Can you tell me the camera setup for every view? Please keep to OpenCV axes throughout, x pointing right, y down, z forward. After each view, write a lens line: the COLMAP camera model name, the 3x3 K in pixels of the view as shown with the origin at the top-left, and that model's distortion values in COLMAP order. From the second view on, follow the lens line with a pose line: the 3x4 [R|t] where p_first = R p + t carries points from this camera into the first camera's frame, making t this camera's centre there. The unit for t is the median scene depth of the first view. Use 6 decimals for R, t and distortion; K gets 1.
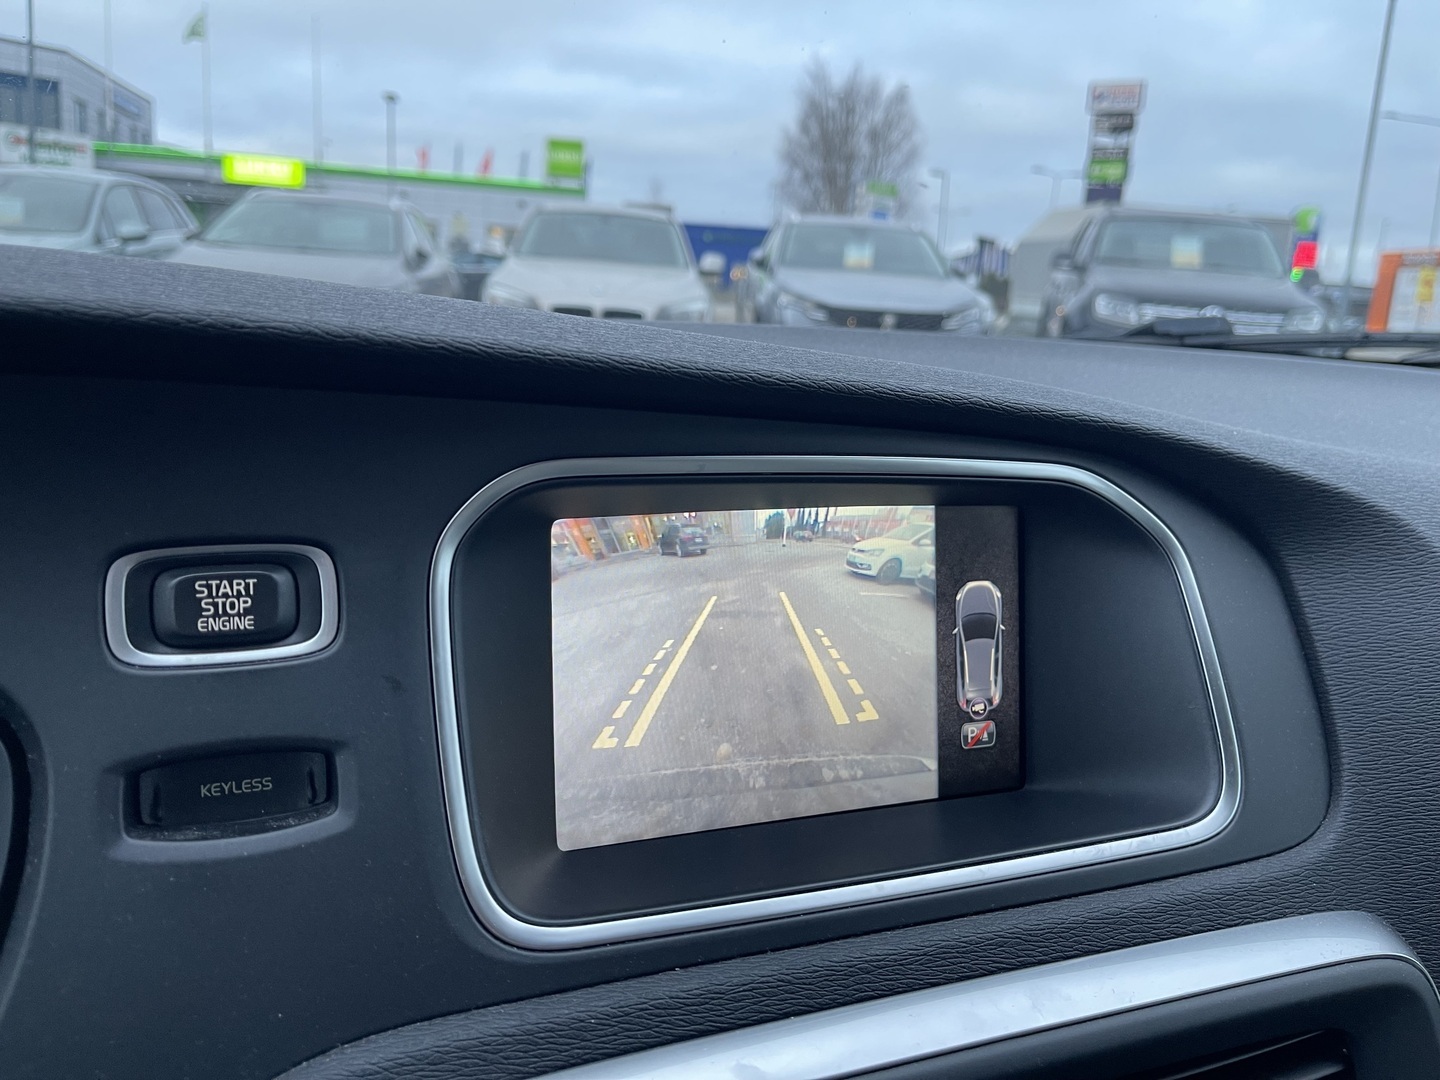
lens RADIAL K [[1142.5, 0, 720.0], [0, 1142.5, 540.0], [0, 0, 1]] dist [0.077656, -0.132203]
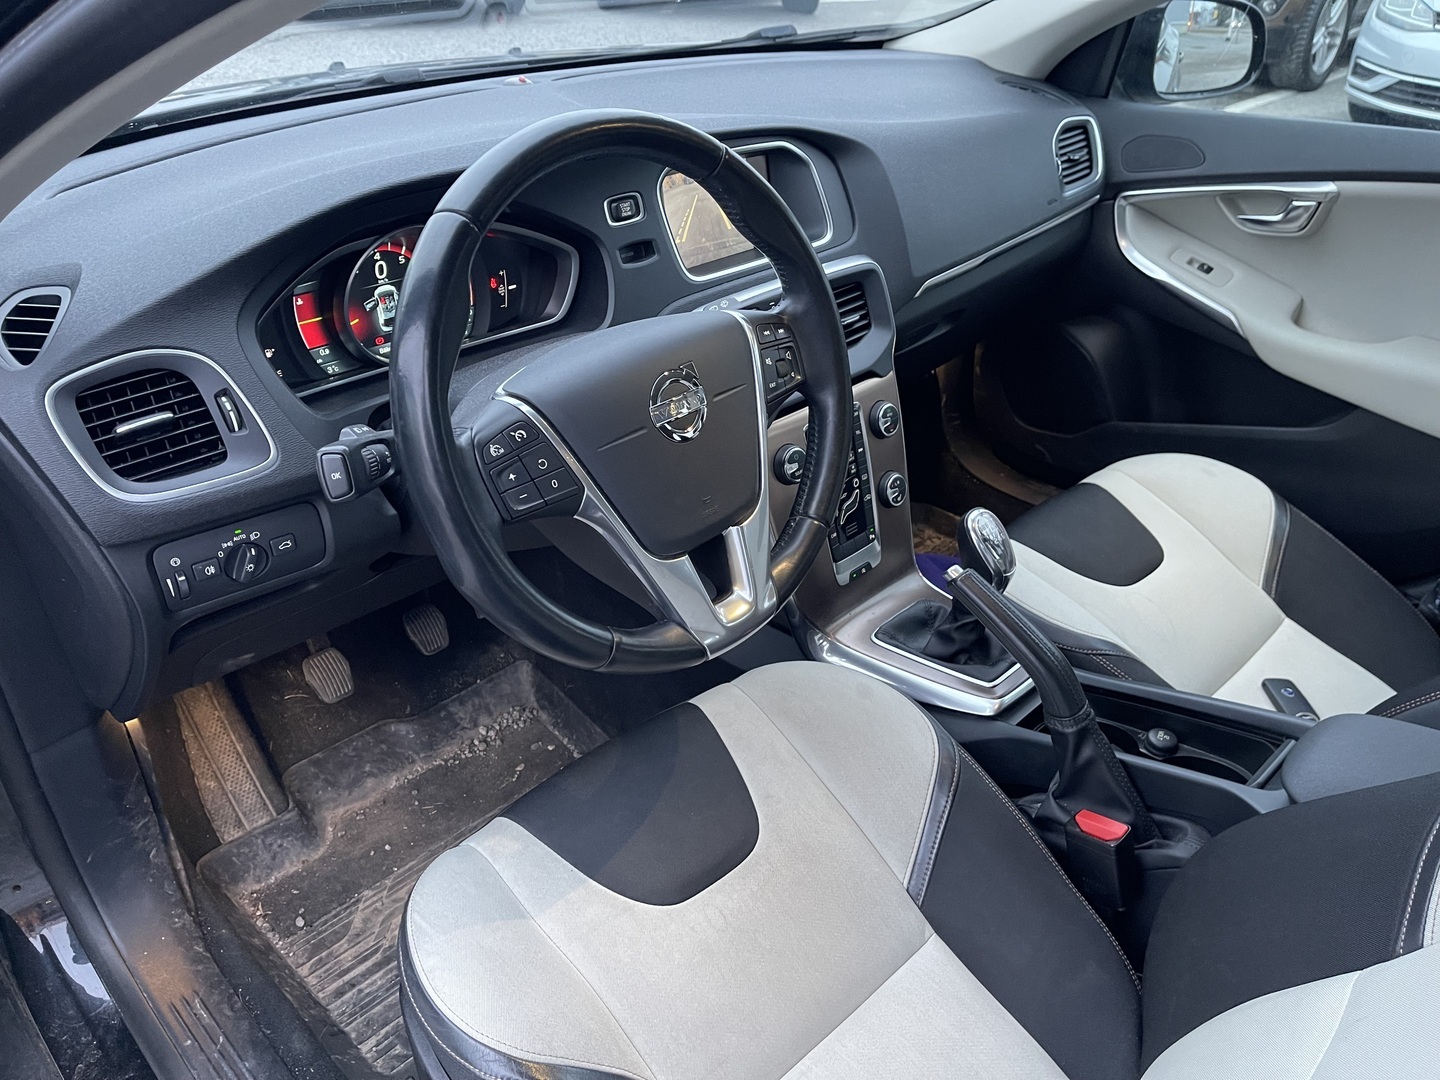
lens RADIAL K [[1142.5, 0, 720.0], [0, 1142.5, 540.0], [0, 0, 1]] dist [0.077656, -0.132203]
pose [[0.910341, -0.234798, 0.340807, -1.392101], [0.109888, 0.931060, 0.347925, -0.184333], [-0.399004, -0.279280, 0.873383, -2.398331]]
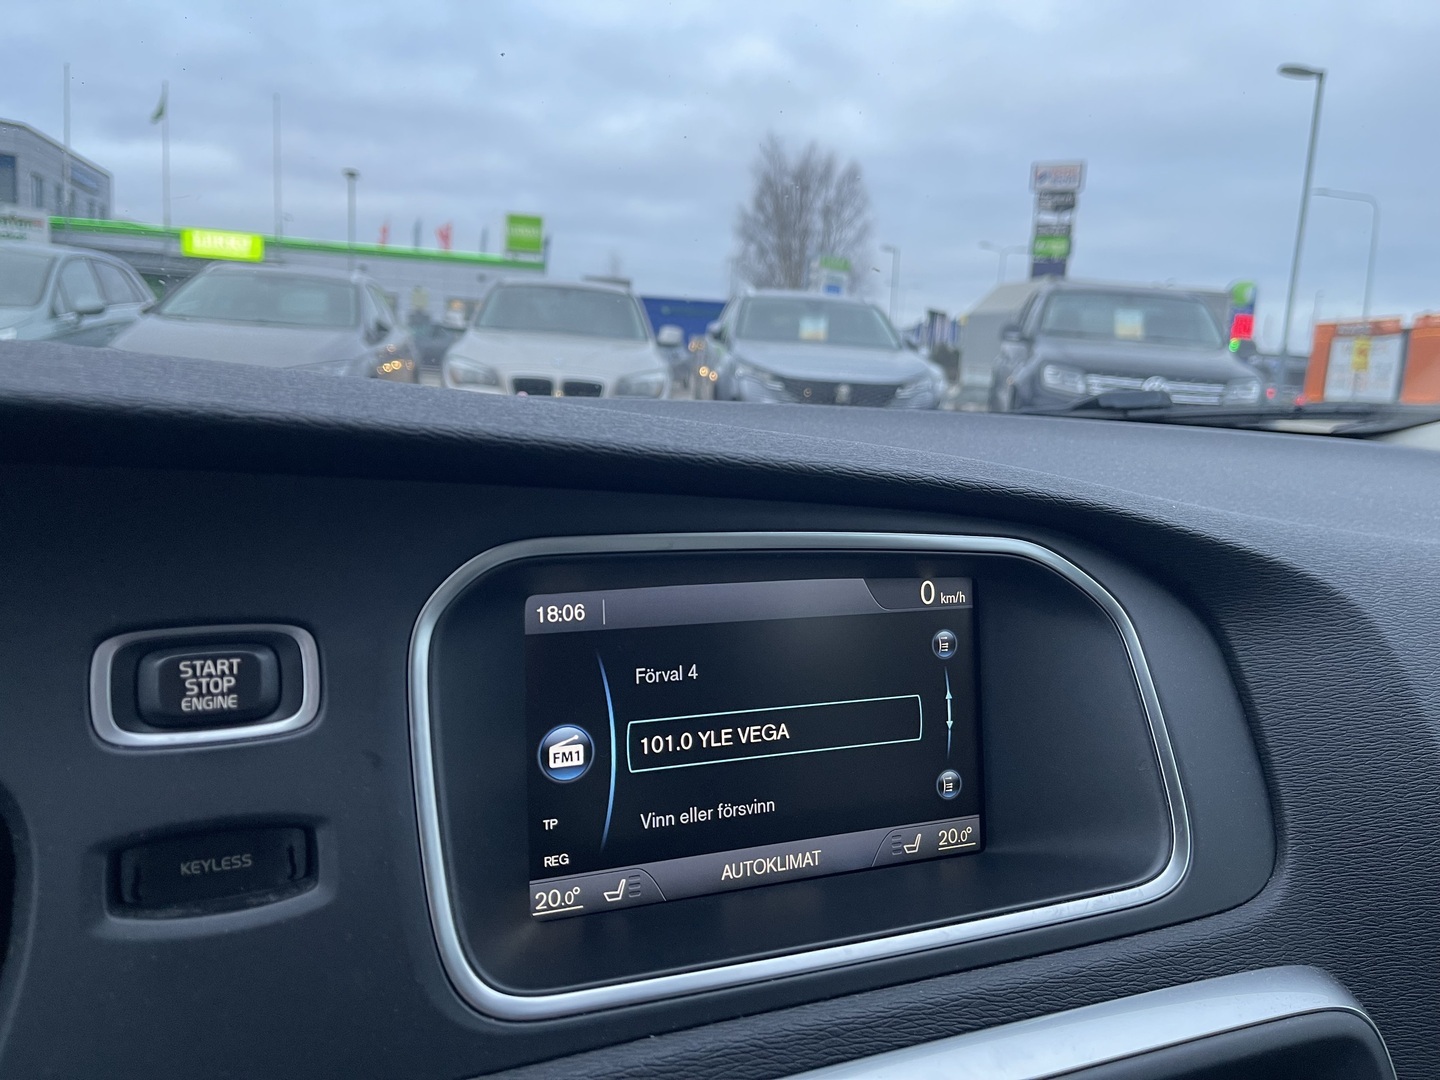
lens RADIAL K [[1142.5, 0, 720.0], [0, 1142.5, 540.0], [0, 0, 1]] dist [0.077656, -0.132203]
pose [[0.999312, -0.008728, 0.036041, -0.007557], [0.010792, 0.998288, -0.057479, -0.006254], [-0.035477, 0.057828, 0.997696, -0.037645]]
